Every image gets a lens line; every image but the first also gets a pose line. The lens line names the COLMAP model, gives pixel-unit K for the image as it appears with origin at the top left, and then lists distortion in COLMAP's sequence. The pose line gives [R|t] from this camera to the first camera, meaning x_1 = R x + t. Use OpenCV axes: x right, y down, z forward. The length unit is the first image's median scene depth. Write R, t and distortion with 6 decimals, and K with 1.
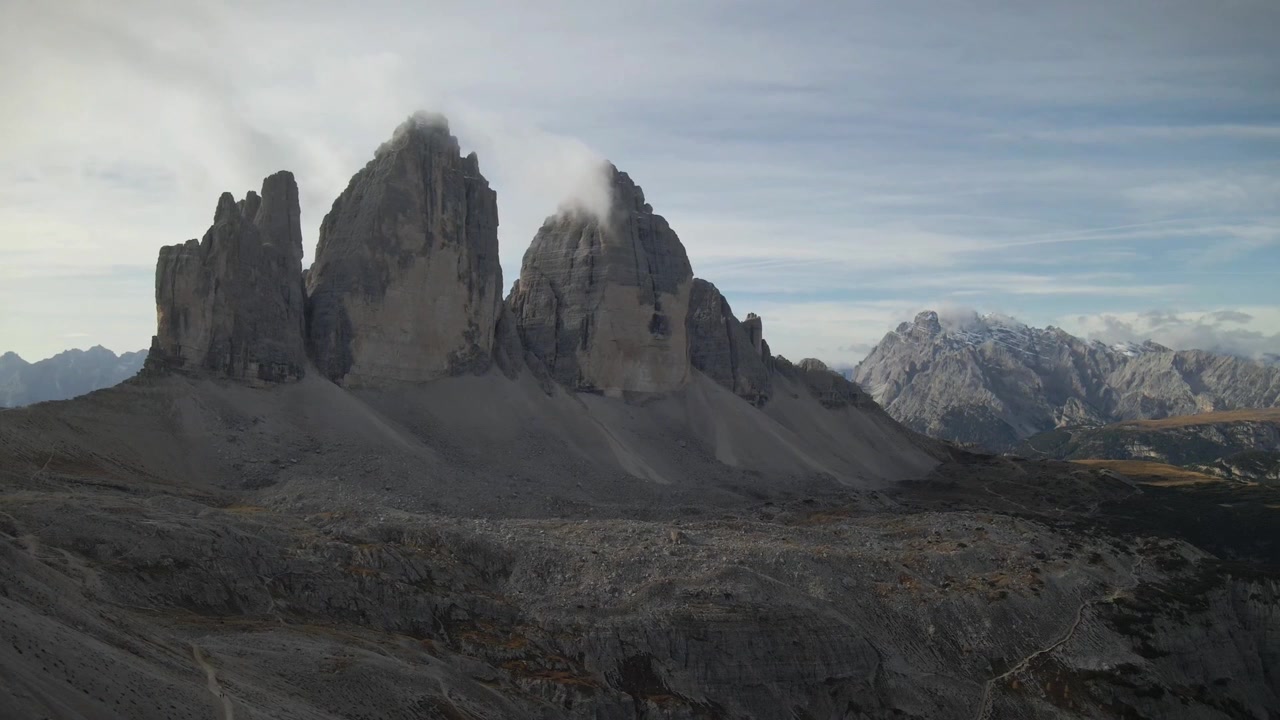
lens RADIAL K [[954.8, 0, 653.9], [0, 954.8, 361.9], [0, 0, 1]] dist [-0.008832, 0.051788]
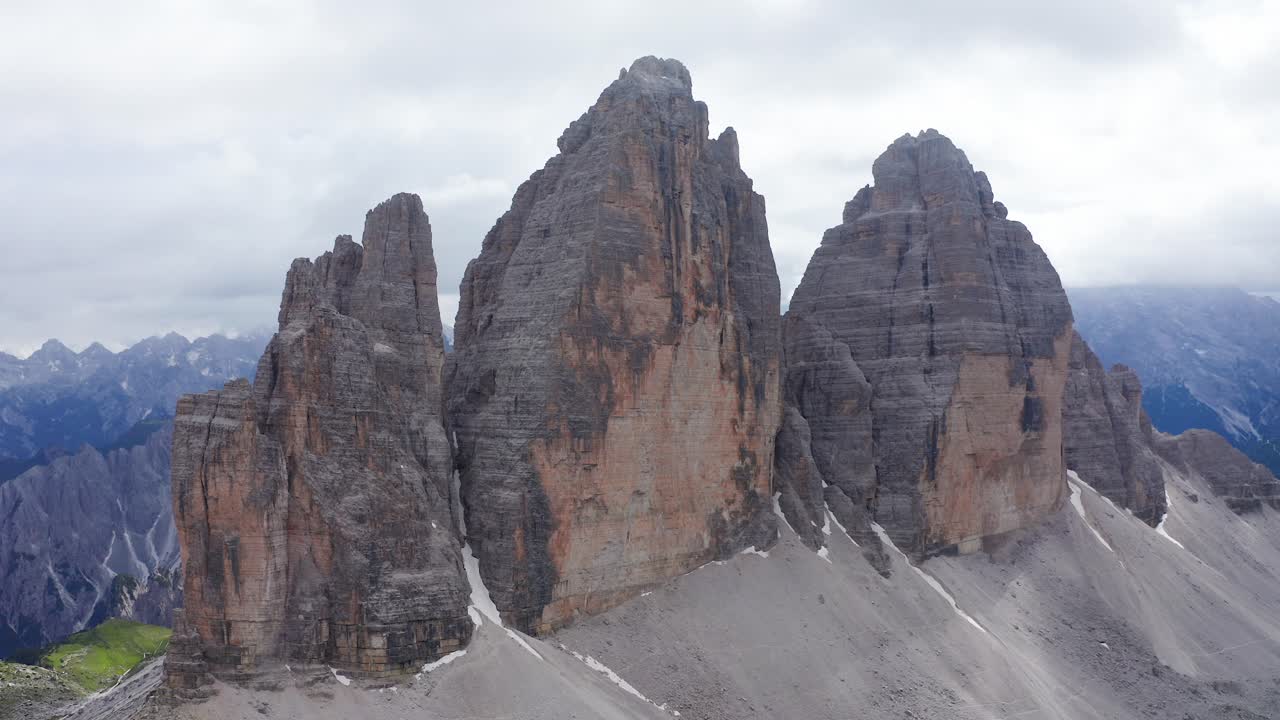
lens RADIAL K [[1026.3, 0, 641.3], [0, 1026.3, 347.7], [0, 0, 1]] dist [-0.192550, 0.006862]
pose [[0.995728, -0.029155, -0.087607, -0.207820], [0.032135, 0.998945, 0.032794, -0.126353], [0.086559, -0.035469, 0.995615, 0.454527]]
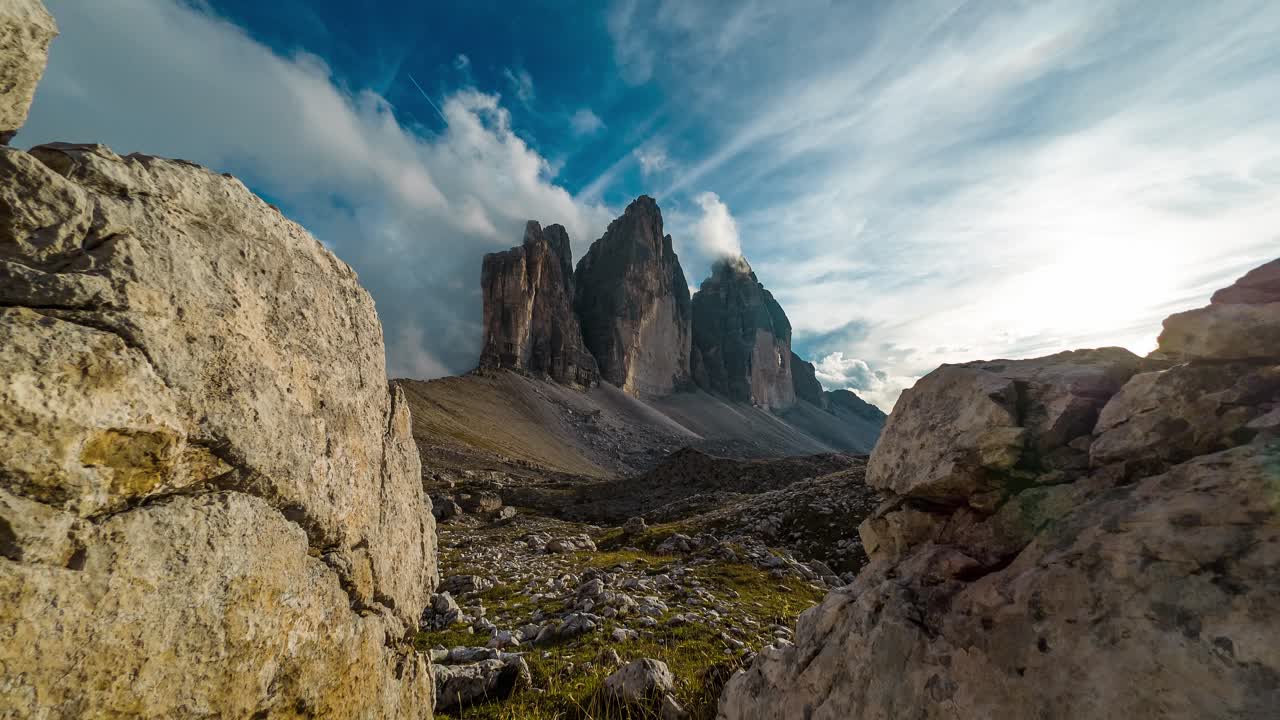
lens RADIAL K [[440.5, 0, 640.0], [0, 440.5, 360.0], [0, 0, 1]] dist [0.000416, 0.000001]
pose [[0.991422, -0.035415, 0.125809, -0.342886], [0.055381, 0.985734, -0.158938, 0.063846], [-0.118386, 0.164542, 0.979240, 0.441278]]
